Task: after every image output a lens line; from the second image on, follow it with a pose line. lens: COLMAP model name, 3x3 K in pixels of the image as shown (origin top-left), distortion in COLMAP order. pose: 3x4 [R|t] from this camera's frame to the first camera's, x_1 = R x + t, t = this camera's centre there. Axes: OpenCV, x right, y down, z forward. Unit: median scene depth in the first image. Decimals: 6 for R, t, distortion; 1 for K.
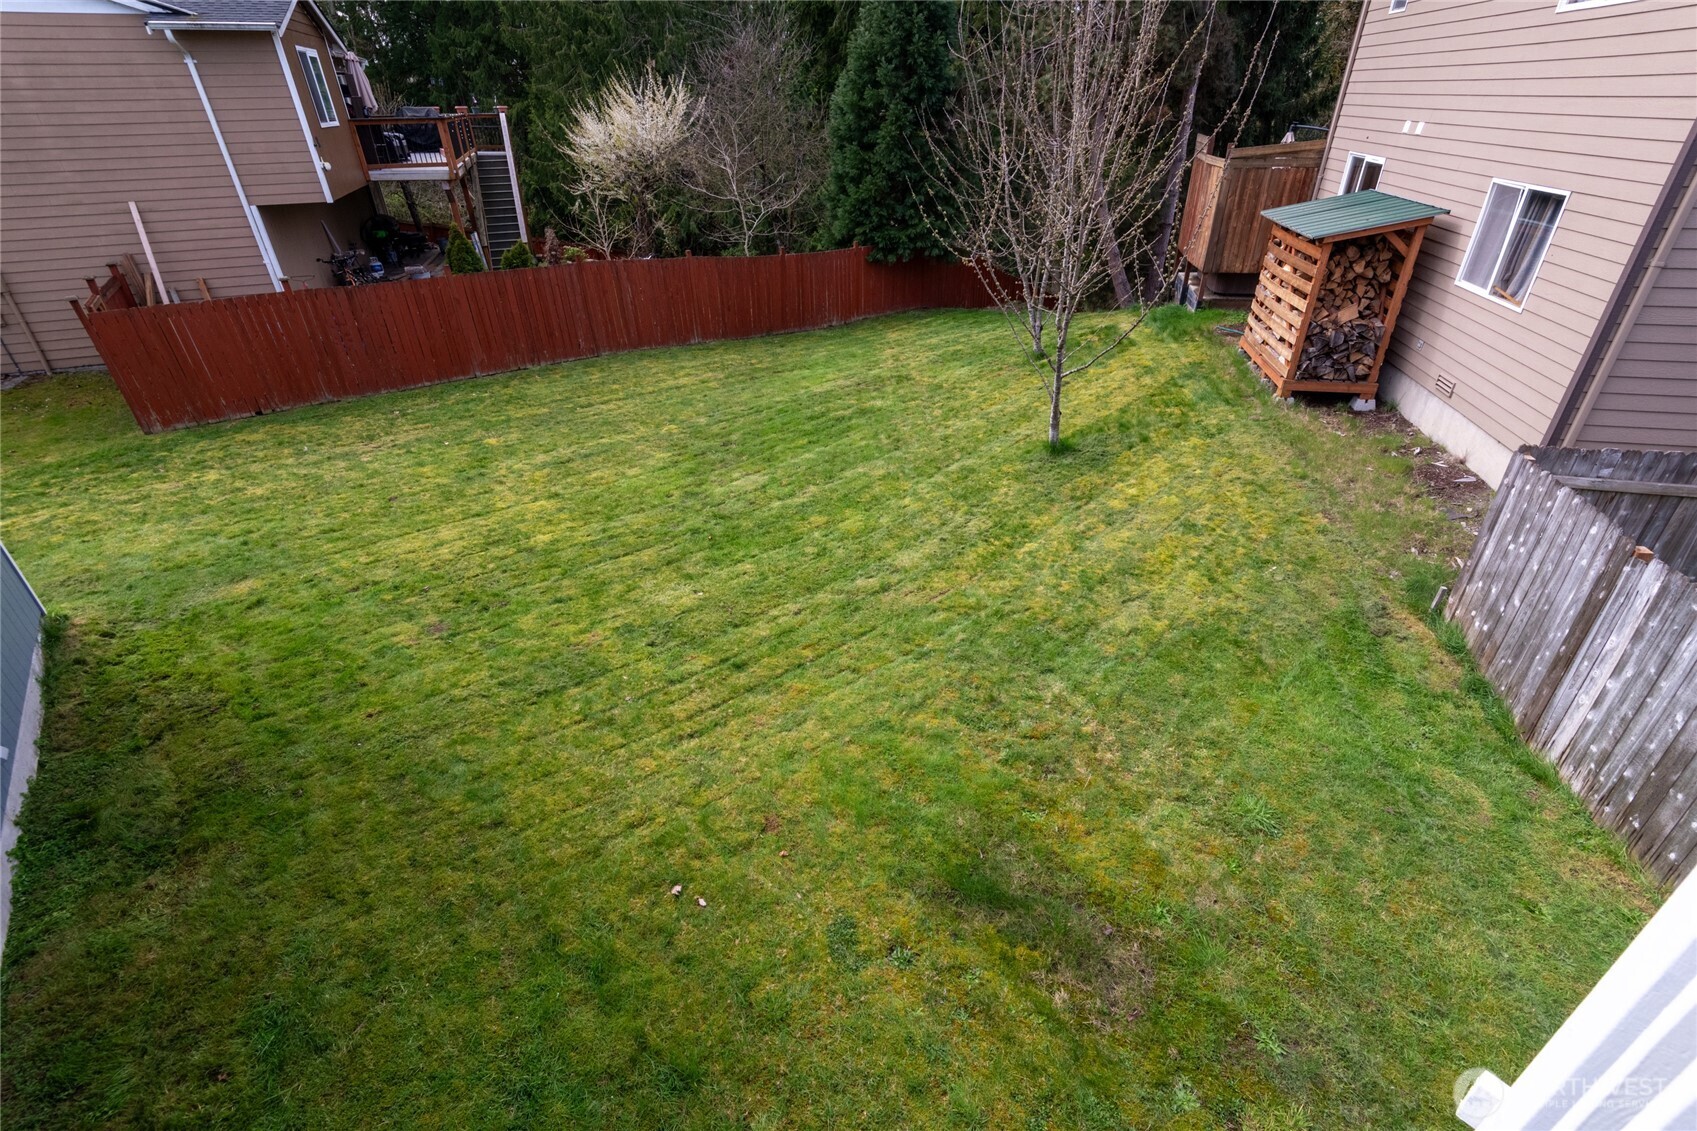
lens RADIAL K [[787.6, 0, 856.5], [0, 787.6, 563.5], [0, 0, 1]] dist [0.045319, -0.019275]
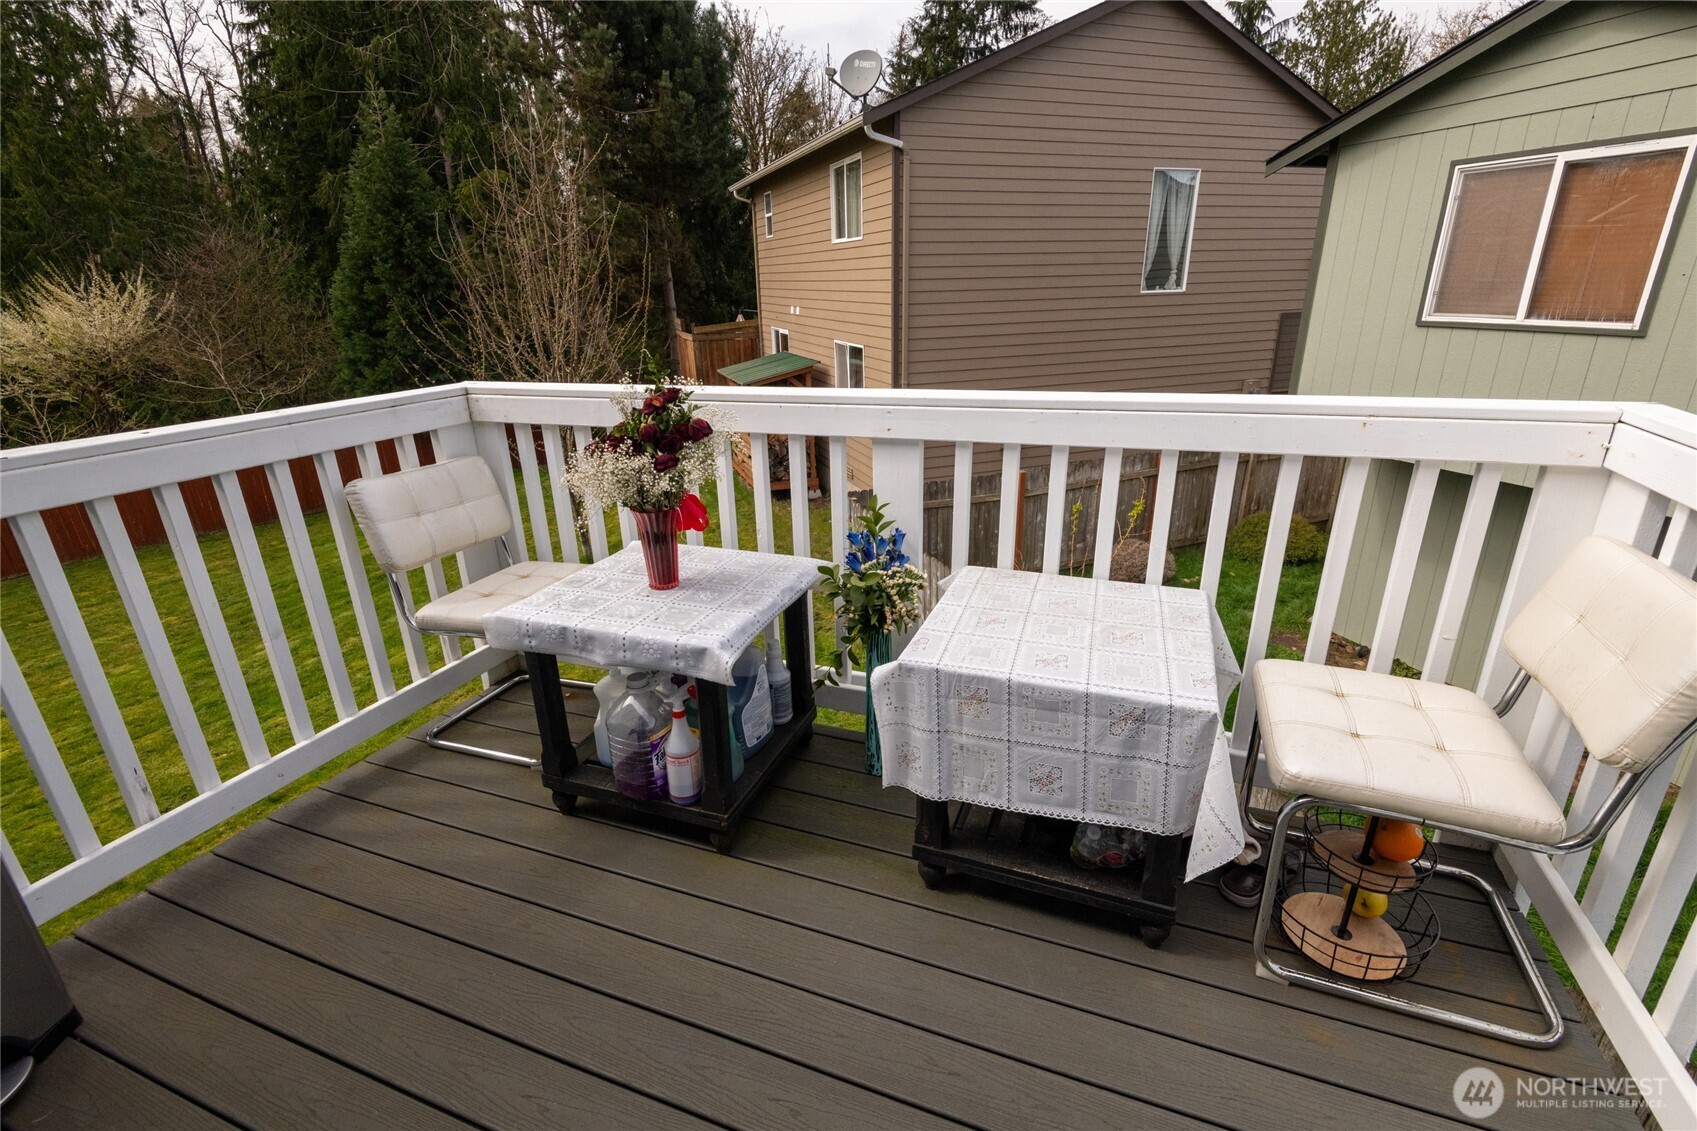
lens RADIAL K [[787.6, 0, 856.5], [0, 787.6, 563.5], [0, 0, 1]] dist [0.045319, -0.019275]
pose [[0.874525, -0.174921, 0.452336, 0.035899], [0.258524, 0.957267, -0.129638, 0.065338], [-0.410330, 0.230311, 0.882375, -0.118306]]
